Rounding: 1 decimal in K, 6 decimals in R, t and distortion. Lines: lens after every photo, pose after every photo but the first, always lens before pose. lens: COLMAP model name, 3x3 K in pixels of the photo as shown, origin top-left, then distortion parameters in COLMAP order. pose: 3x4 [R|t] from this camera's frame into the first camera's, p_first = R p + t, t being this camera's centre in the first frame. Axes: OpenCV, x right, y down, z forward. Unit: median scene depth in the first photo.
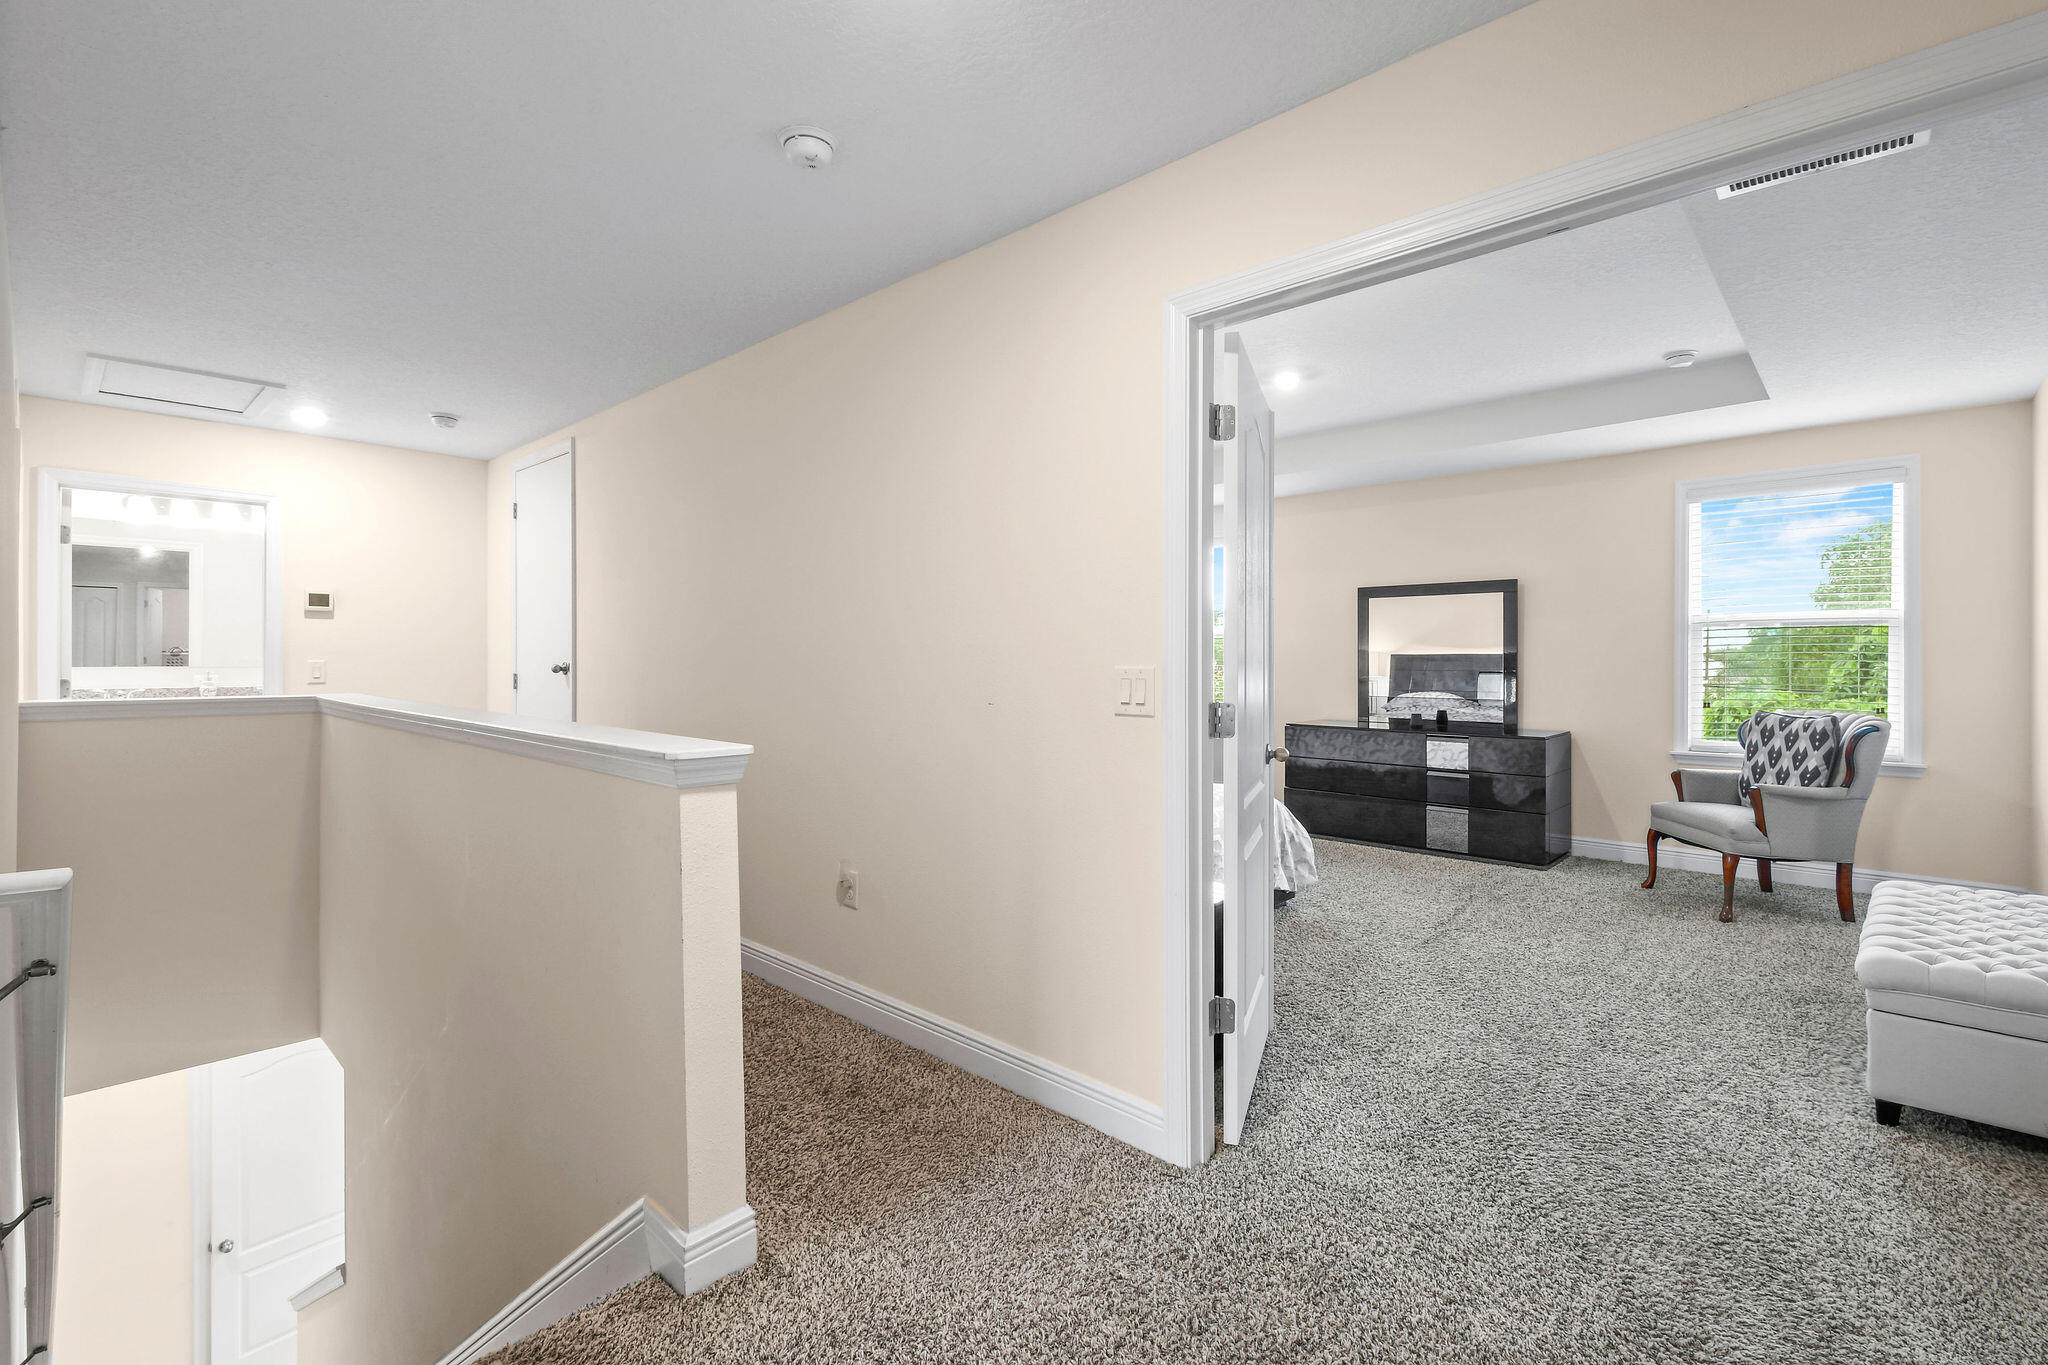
lens RADIAL K [[939.0, 0, 1037.0], [0, 939.0, 644.7], [0, 0, 1]] dist [0.003534, 0.000253]
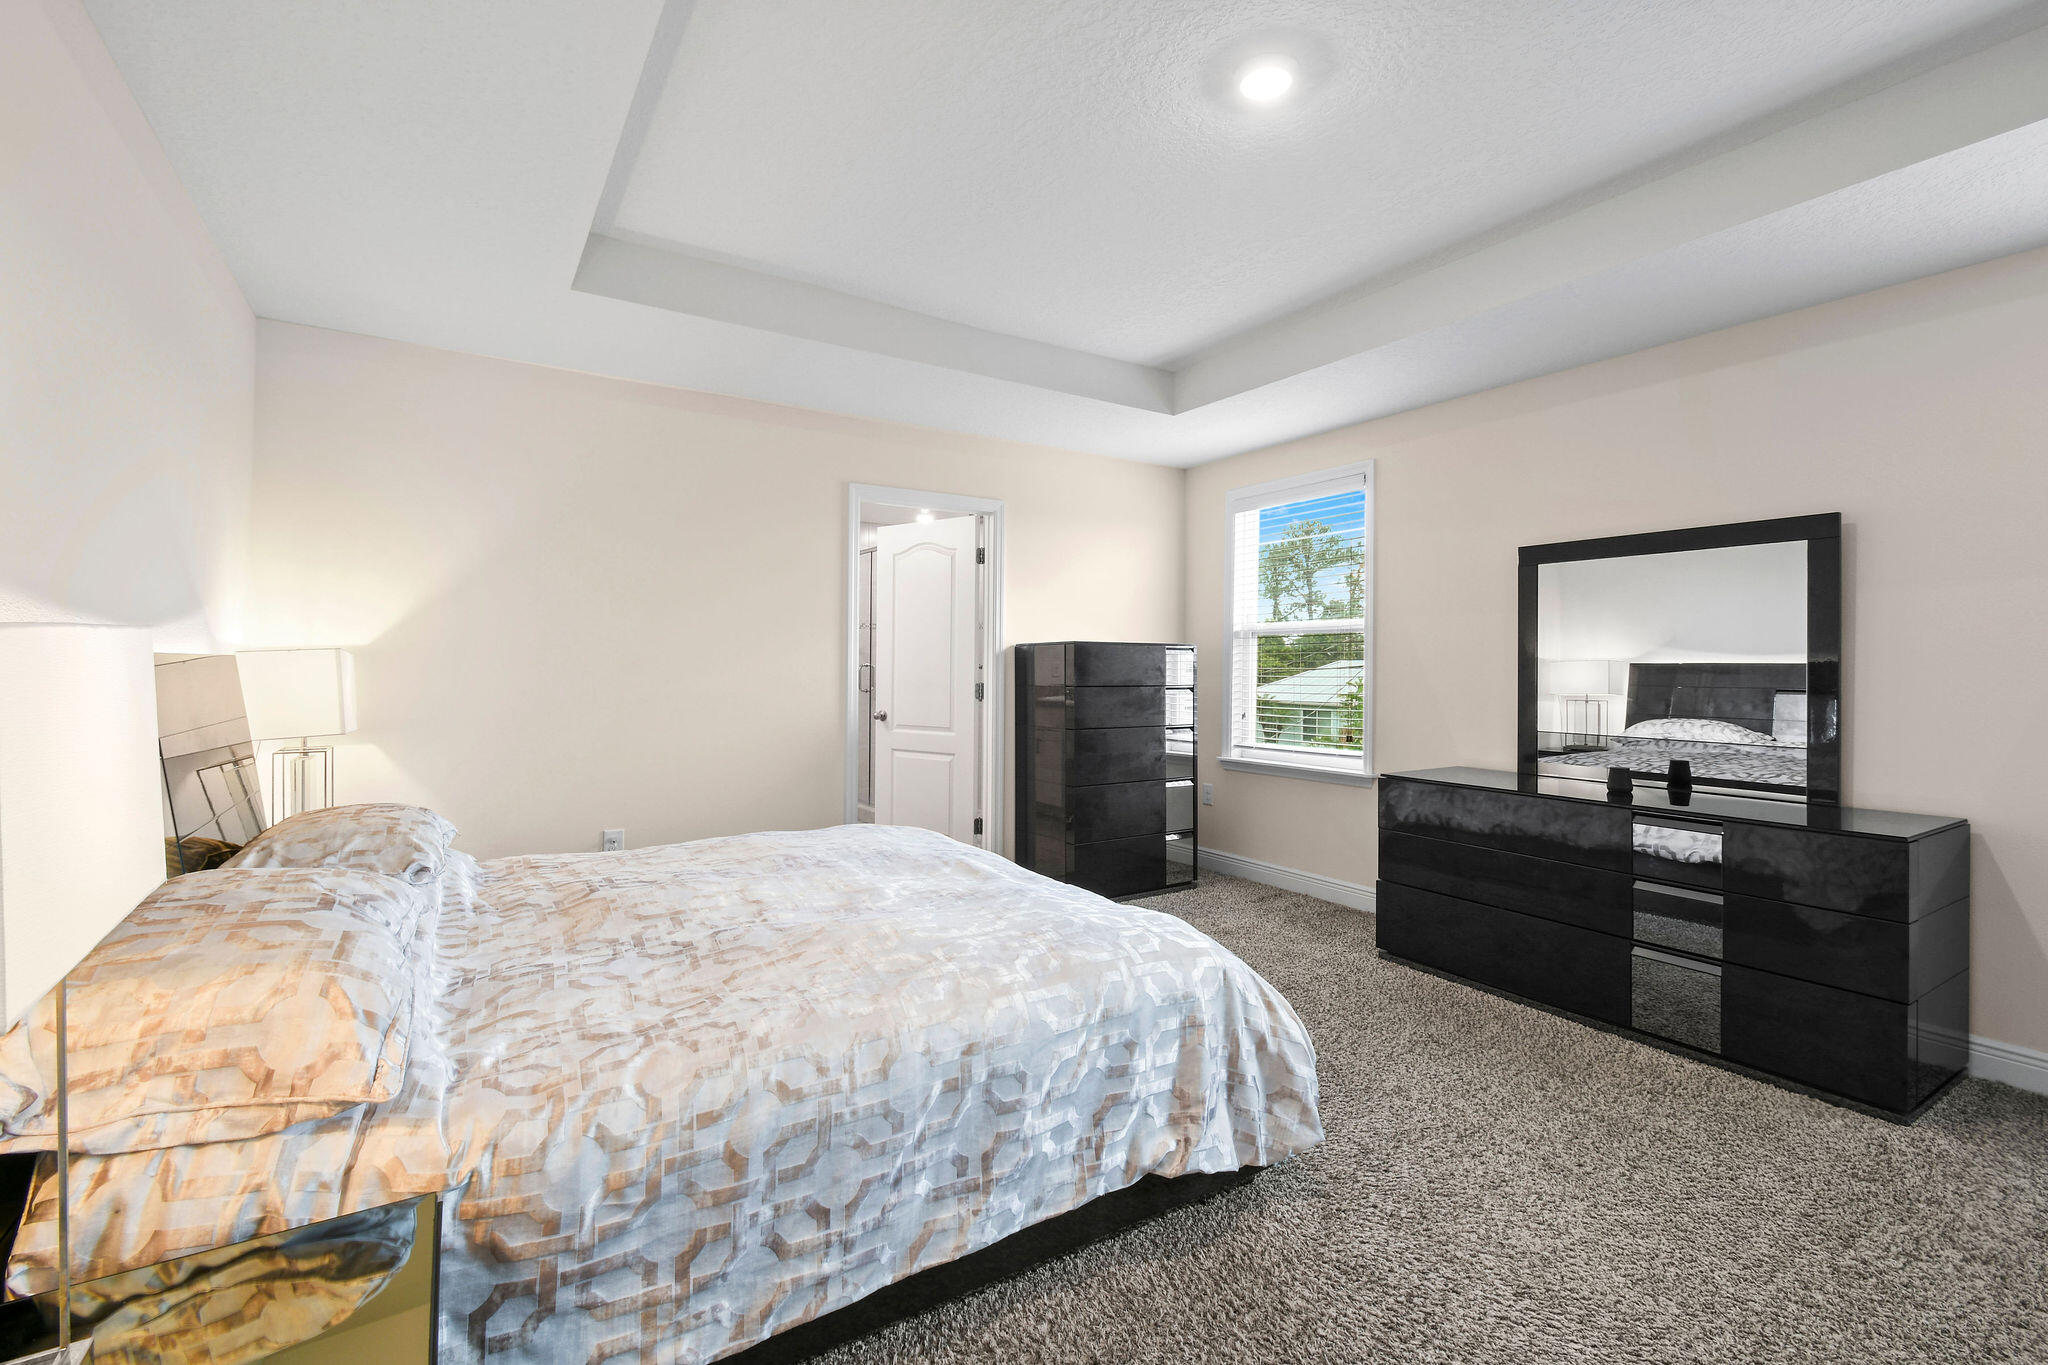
lens RADIAL K [[912.2, 0, 1031.1], [0, 912.2, 649.7], [0, 0, 1]] dist [0.010311, -0.005351]
pose [[0.967427, 0.006549, -0.253067, 0.213347], [-0.006953, 0.999976, -0.000702, 0.007004], [0.253056, 0.002439, 0.967448, 0.409198]]
